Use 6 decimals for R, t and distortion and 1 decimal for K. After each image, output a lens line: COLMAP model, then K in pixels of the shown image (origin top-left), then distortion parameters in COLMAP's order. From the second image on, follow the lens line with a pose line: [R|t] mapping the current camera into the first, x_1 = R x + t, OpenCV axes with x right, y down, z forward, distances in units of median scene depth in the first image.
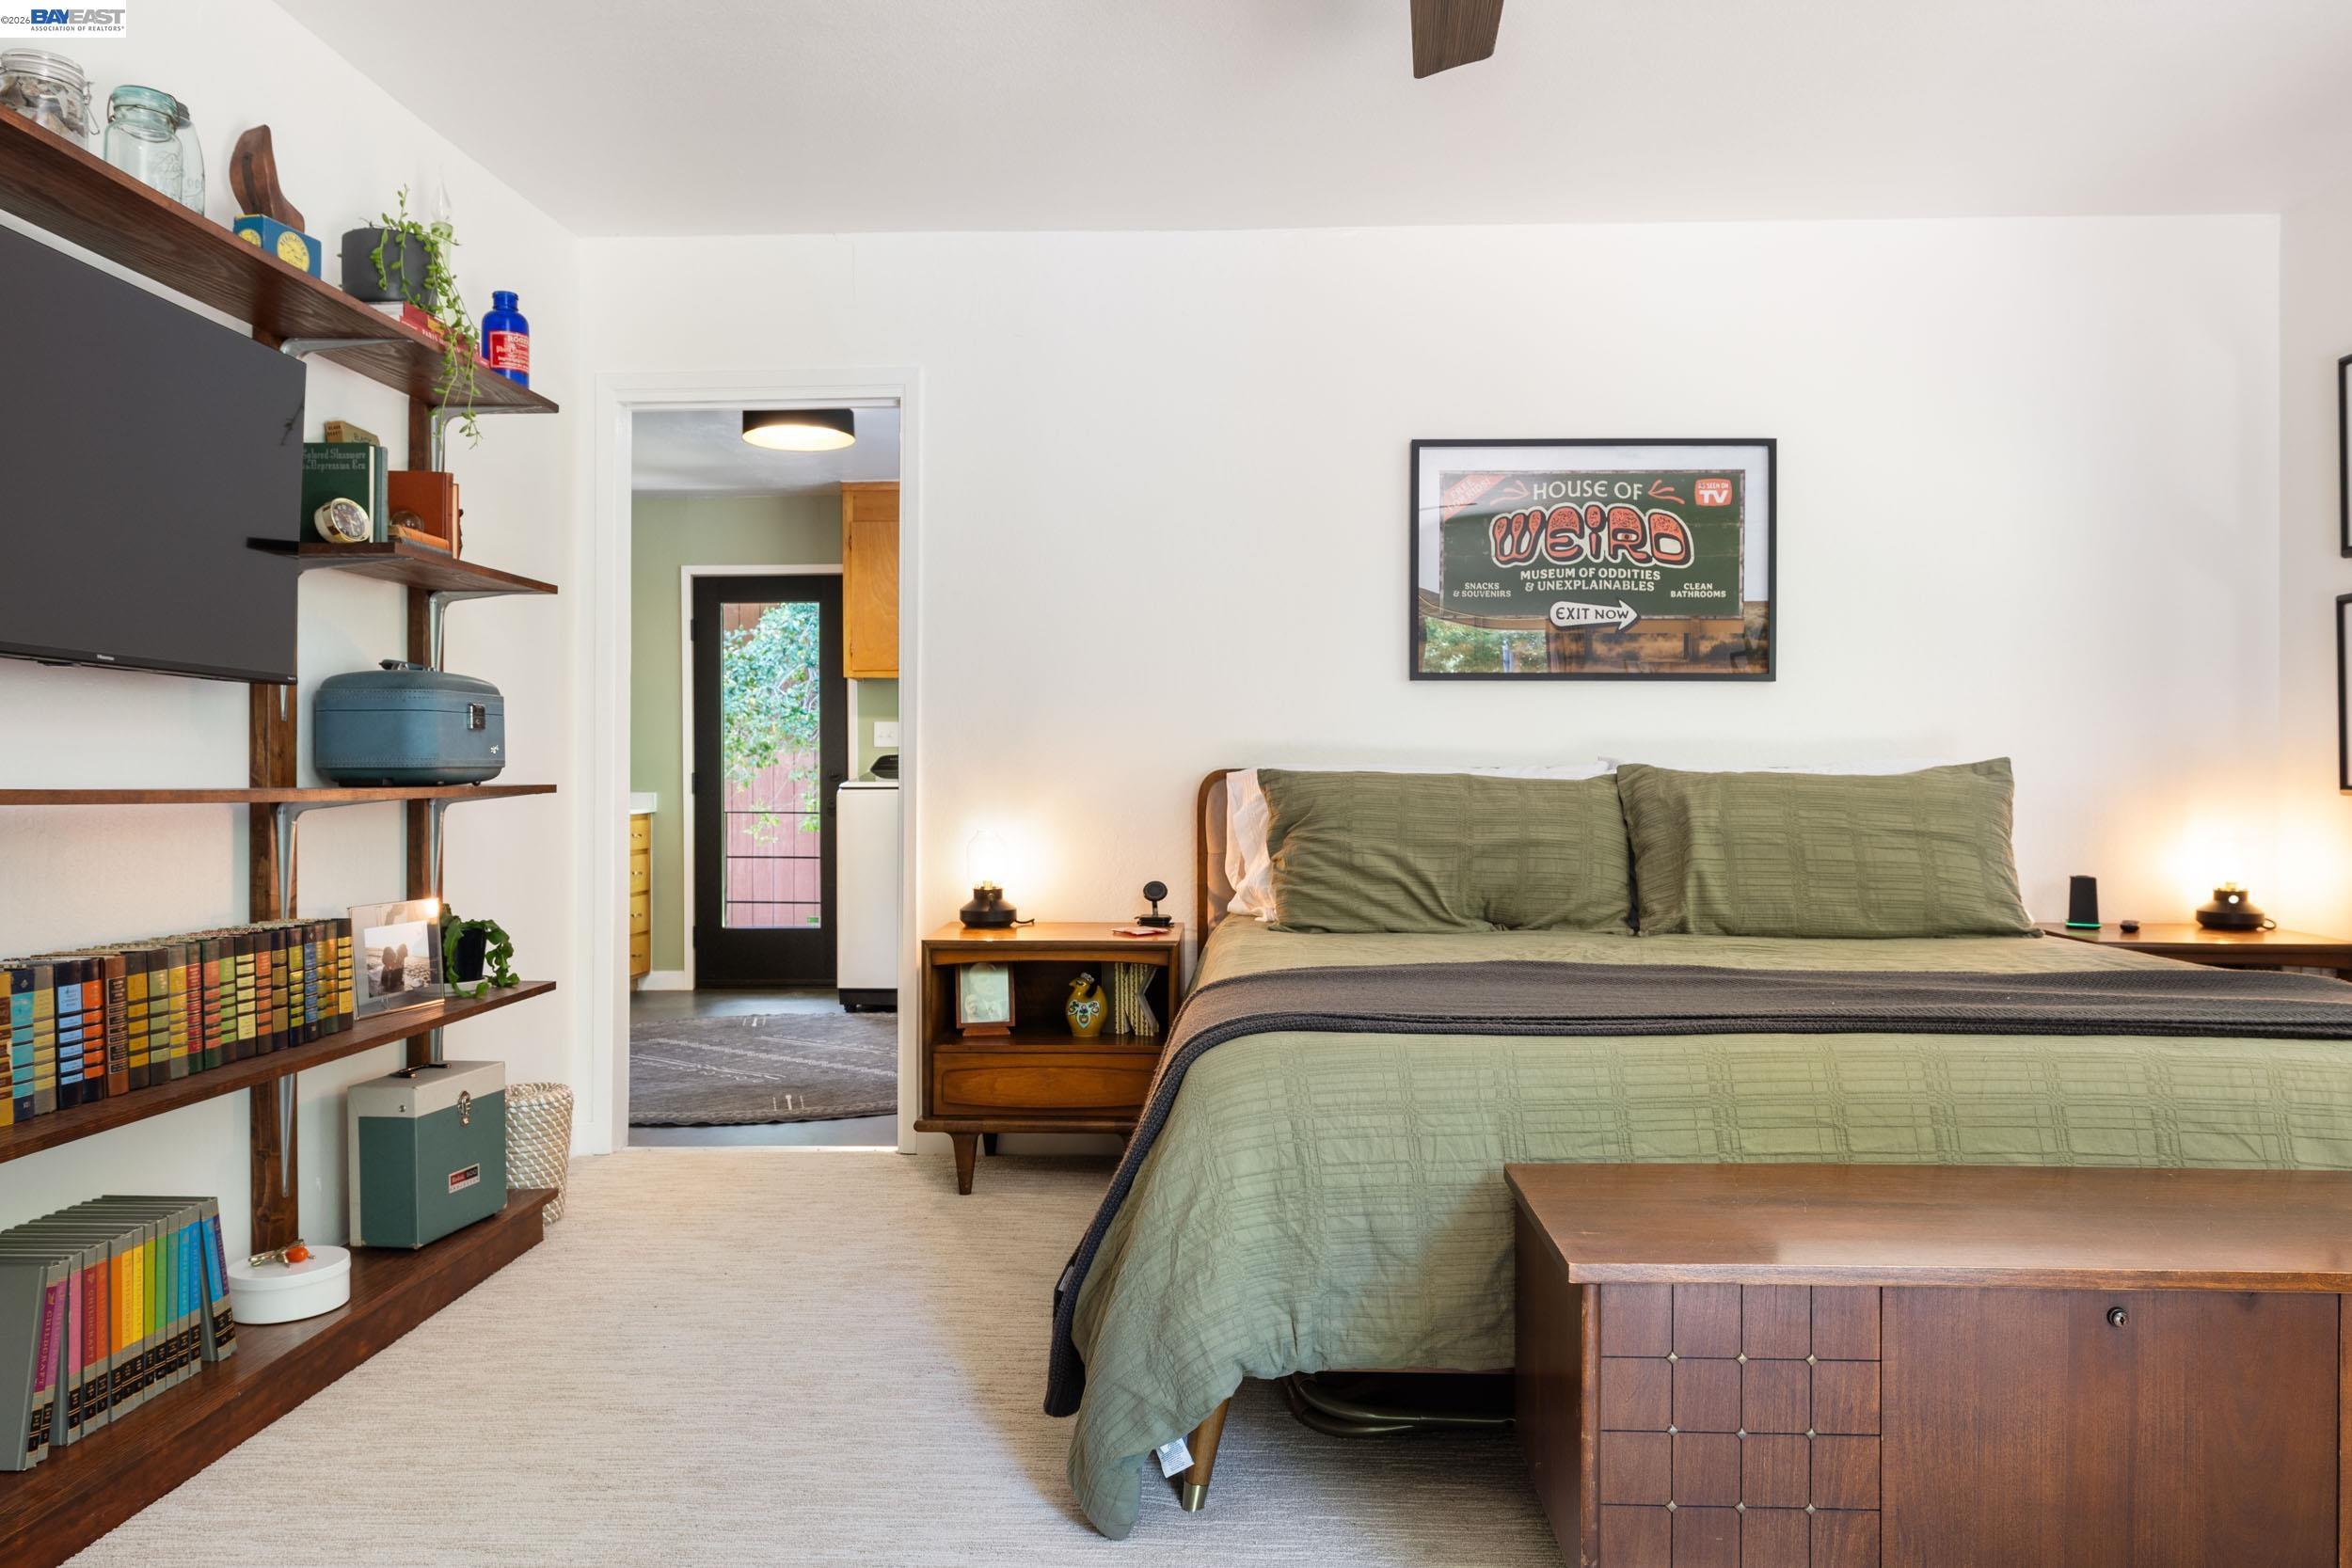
lens RADIAL K [[1657.9, 0, 1176.0], [0, 1657.9, 802.1], [0, 0, 1]] dist [0.003142, -0.000563]
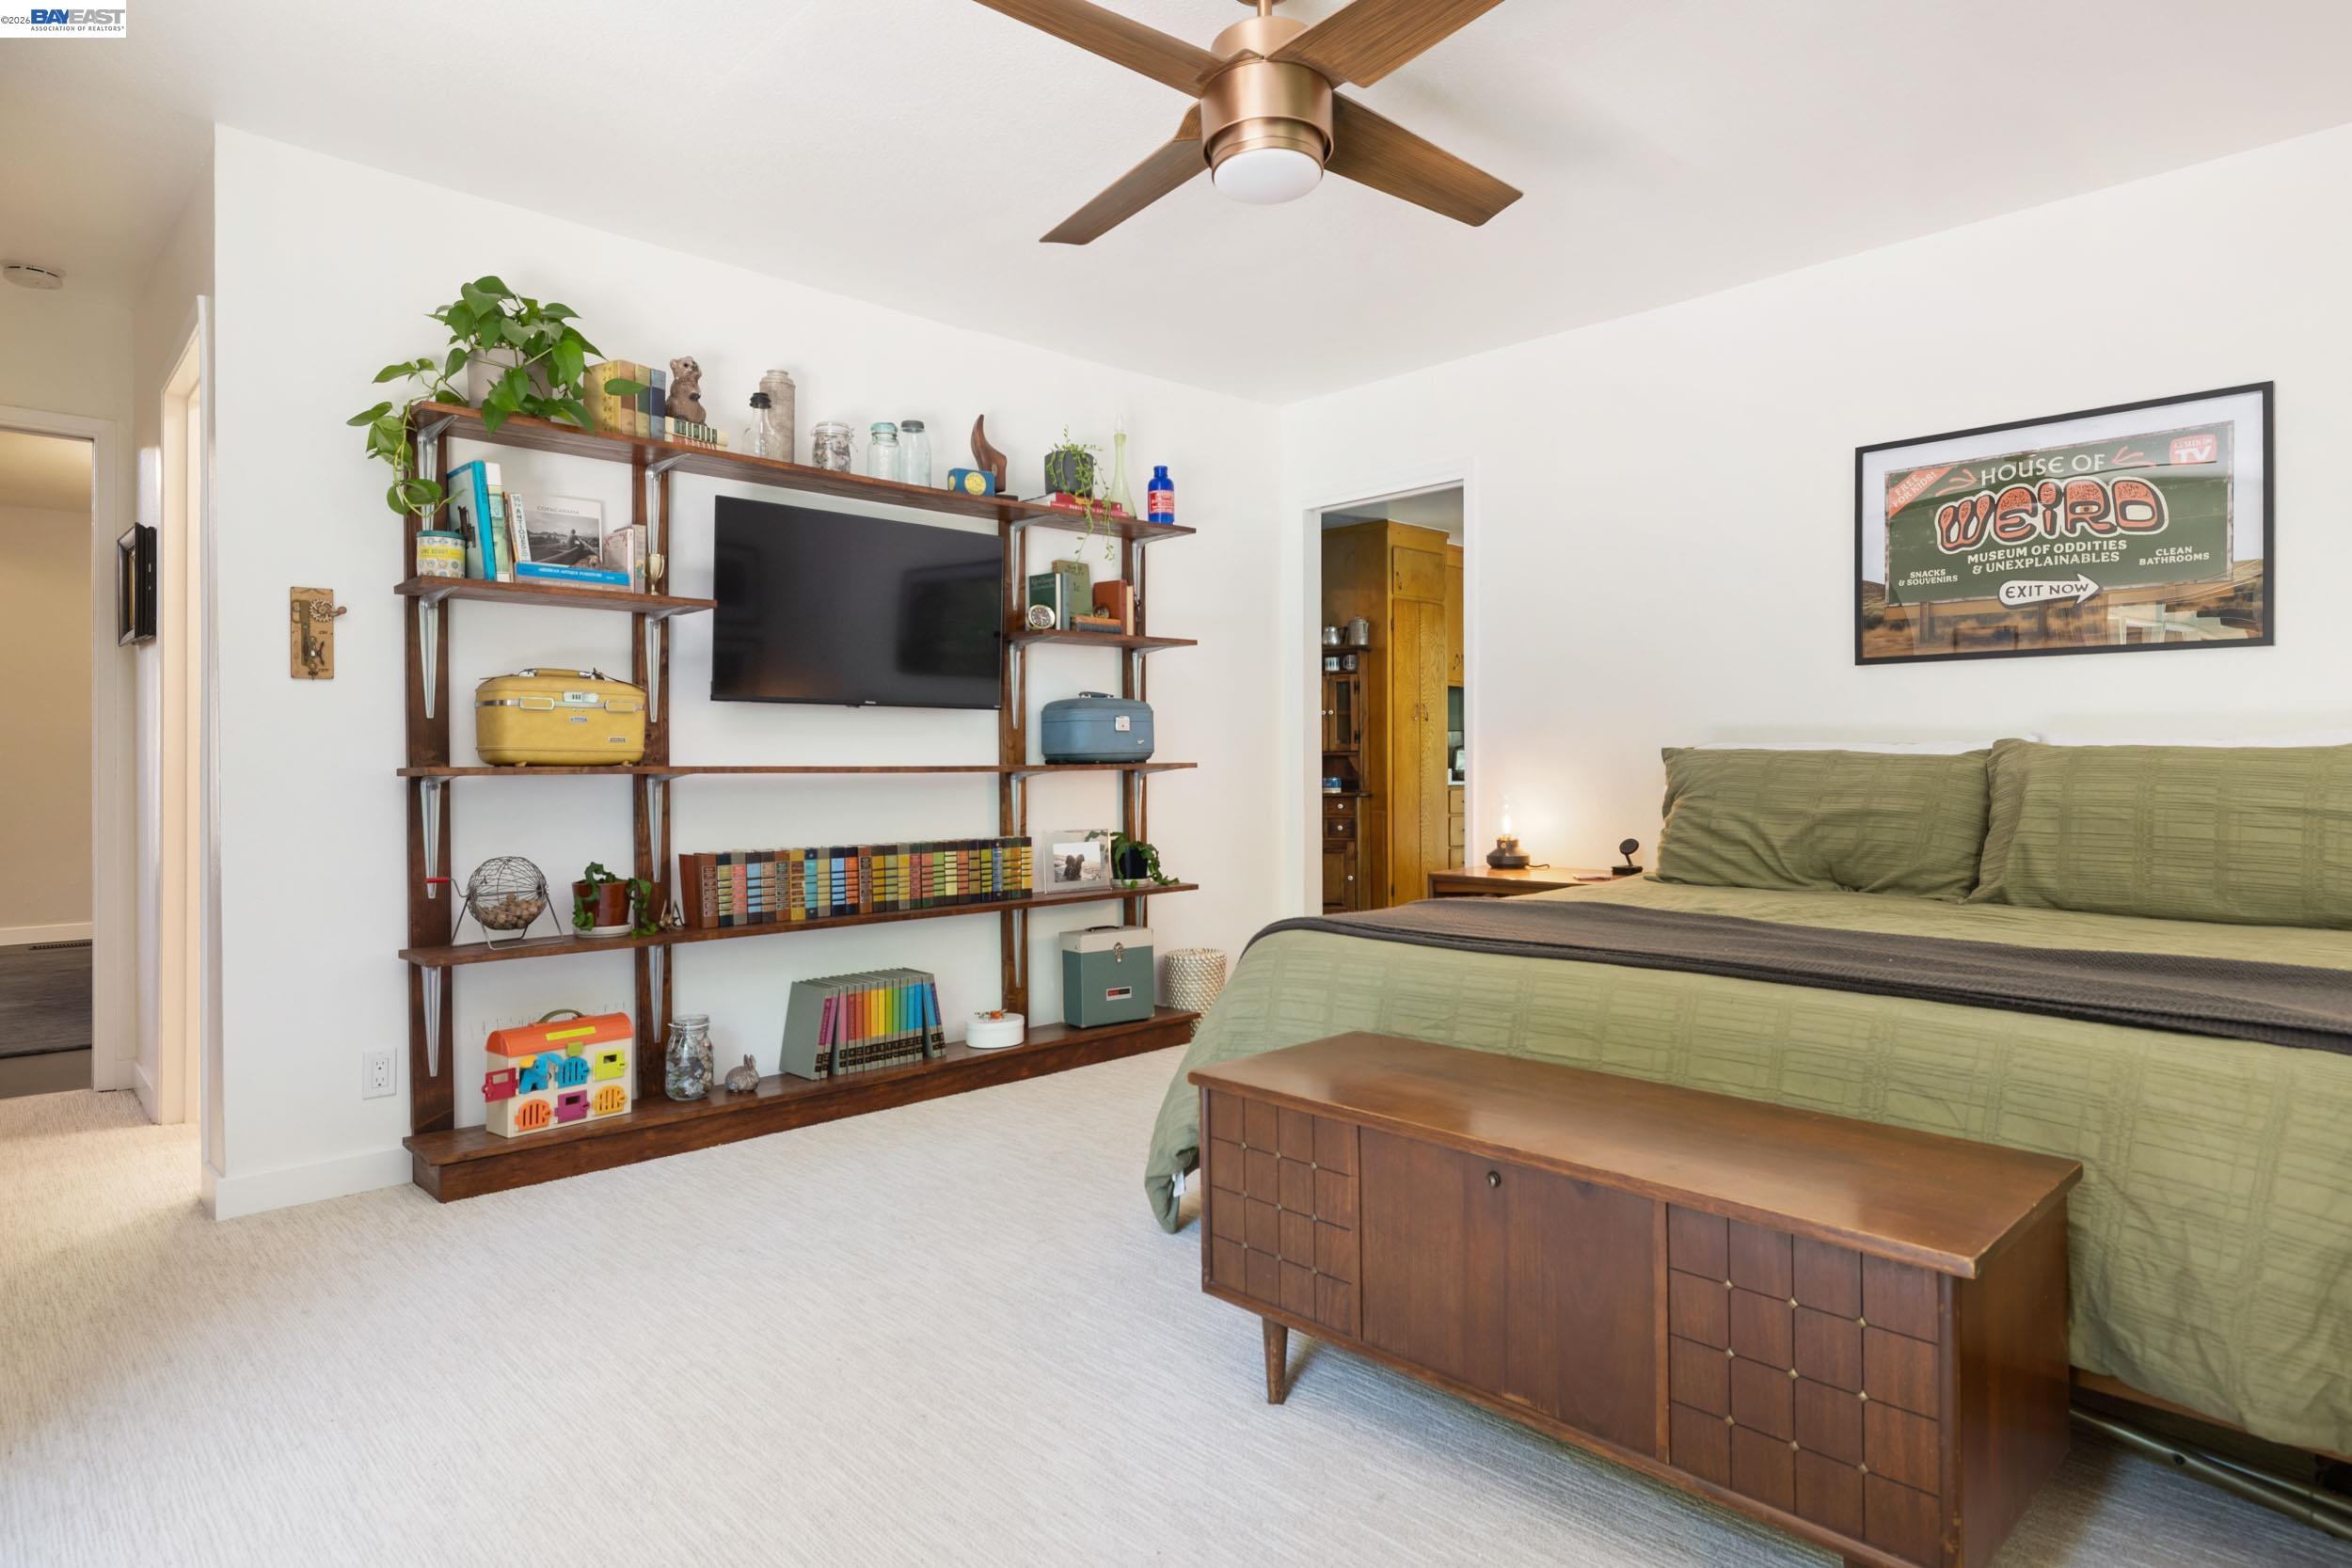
lens RADIAL K [[1354.2, 0, 1176.0], [0, 1354.2, 784.0], [0, 0, 1]] dist [0.002503, -0.000971]
pose [[0.711386, 0.007560, -0.702761, 0.524903], [-0.003264, 0.999967, 0.007453, 0.000424], [0.702794, -0.003008, 0.711387, 0.044126]]
